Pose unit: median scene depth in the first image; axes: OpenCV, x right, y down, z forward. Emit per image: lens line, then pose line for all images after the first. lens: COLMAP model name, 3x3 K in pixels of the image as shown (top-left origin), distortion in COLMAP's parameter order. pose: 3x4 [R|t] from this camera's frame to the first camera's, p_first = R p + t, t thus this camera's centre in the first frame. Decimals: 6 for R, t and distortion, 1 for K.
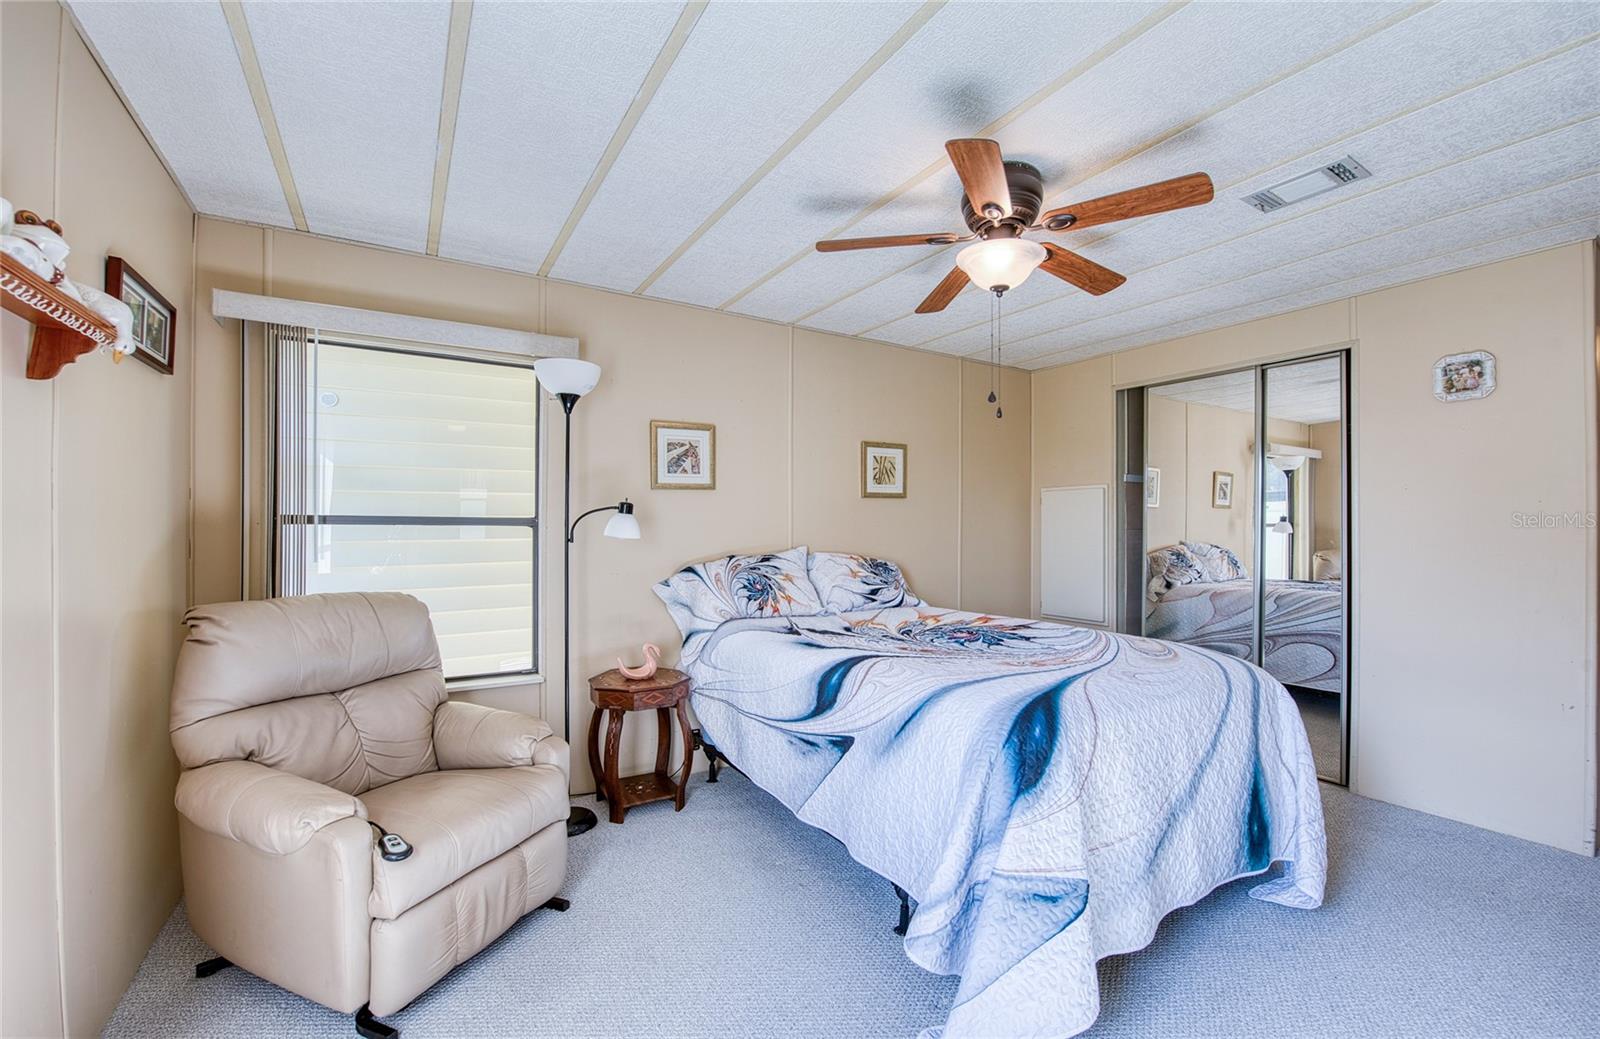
lens RADIAL K [[664.5, 0, 795.1], [0, 664.5, 522.5], [0, 0, 1]] dist [-0.018245, -0.001632]
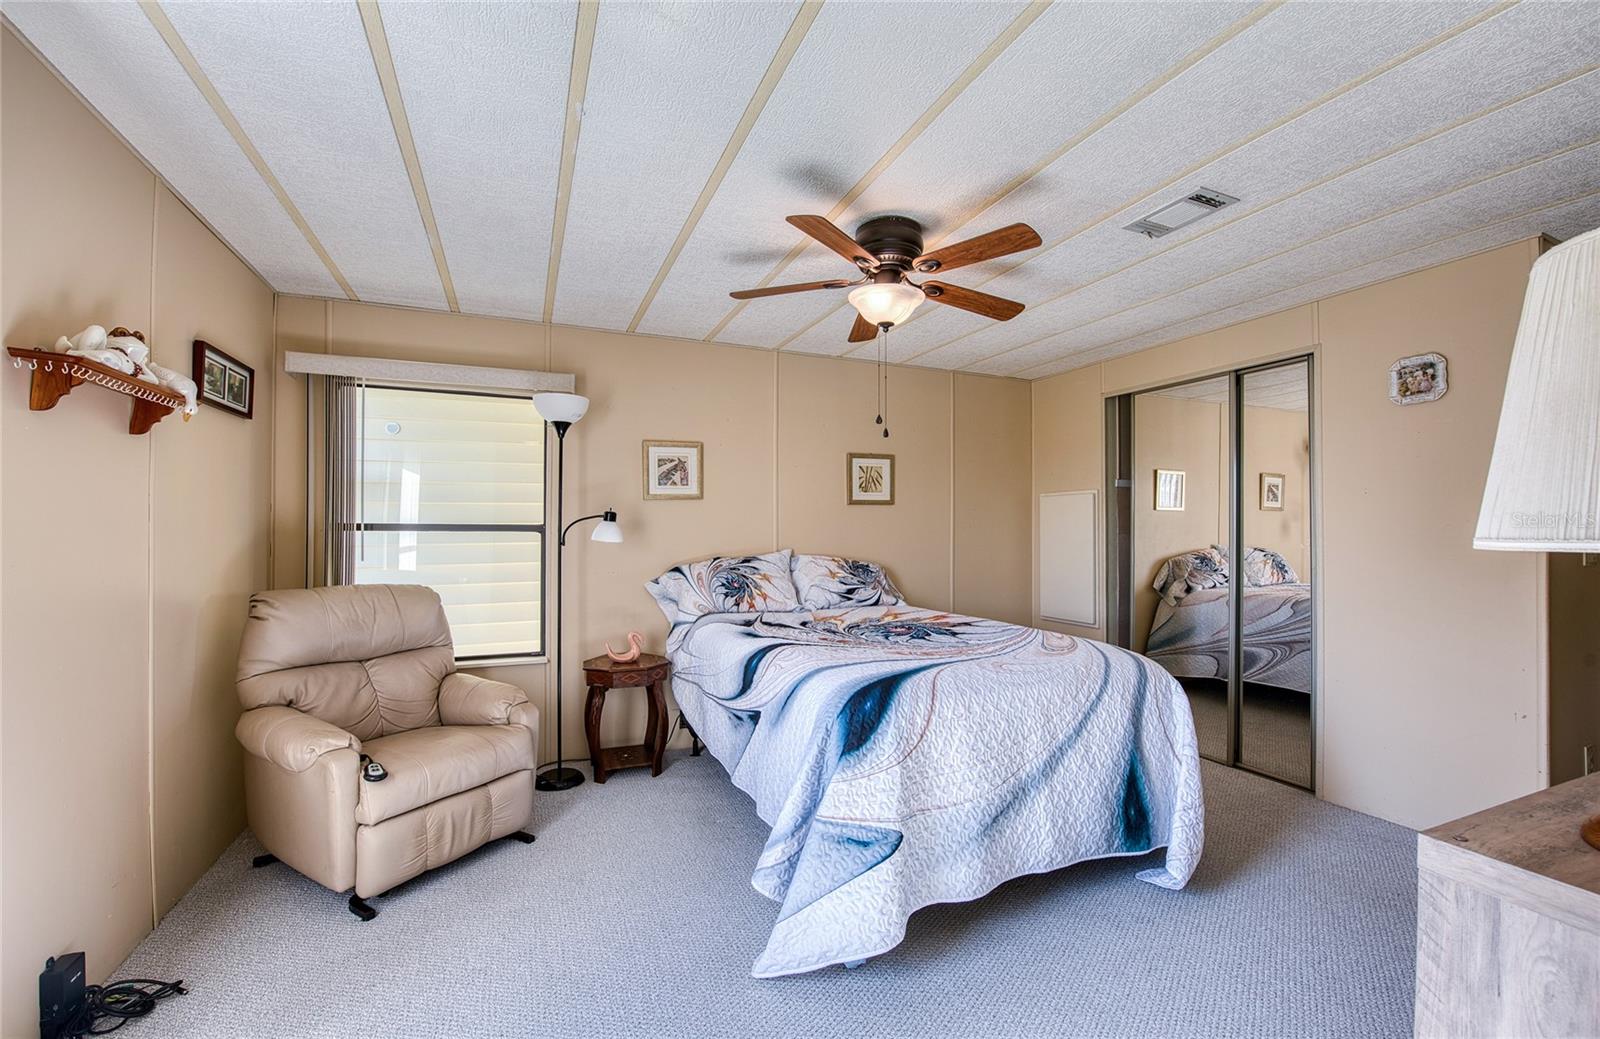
lens RADIAL K [[664.5, 0, 805.4], [0, 664.5, 520.0], [0, 0, 1]] dist [-0.018245, -0.001632]
pose [[0.989944, -0.003879, -0.141408, 0.322791], [0.002635, 0.999956, -0.008985, -0.004937], [0.141437, 0.008522, 0.989911, -0.149823]]
